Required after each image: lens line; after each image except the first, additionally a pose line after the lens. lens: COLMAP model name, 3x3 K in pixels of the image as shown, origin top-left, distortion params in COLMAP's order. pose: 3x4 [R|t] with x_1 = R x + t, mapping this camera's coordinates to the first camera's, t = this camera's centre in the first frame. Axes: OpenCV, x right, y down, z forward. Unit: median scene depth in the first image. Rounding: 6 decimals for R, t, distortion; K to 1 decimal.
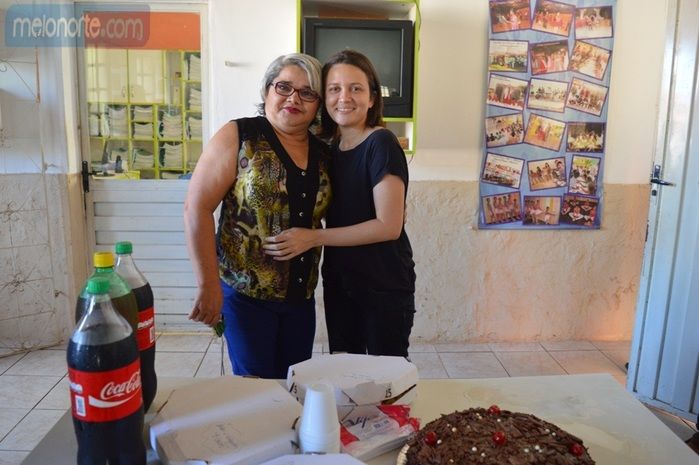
lens RADIAL K [[560.1, 0, 349.5], [0, 560.1, 232.5], [0, 0, 1]] dist [-0.090202, 0.006228]
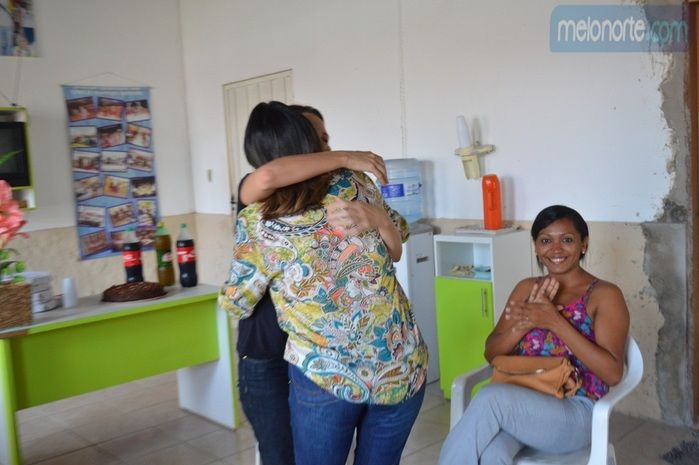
lens RADIAL K [[713.4, 0, 349.5], [0, 713.4, 232.5], [0, 0, 1]] dist [-0.093433, 0.017299]
pose [[0.763388, -0.126592, 0.633414, -0.363705], [0.200085, 0.978720, -0.045537, 0.141695], [-0.614170, 0.161499, 0.772472, -0.778794]]
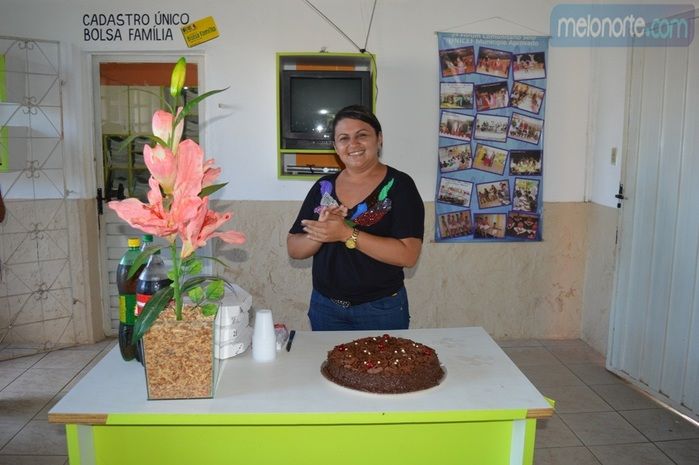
lens RADIAL K [[580.5, 0, 349.5], [0, 580.5, 232.5], [0, 0, 1]] dist [-0.085990, 0.003029]
pose [[0.999931, -0.011558, 0.002111, 0.049629], [0.011648, 0.998704, -0.049536, 0.032033], [-0.001536, 0.049557, 0.998770, -0.219903]]
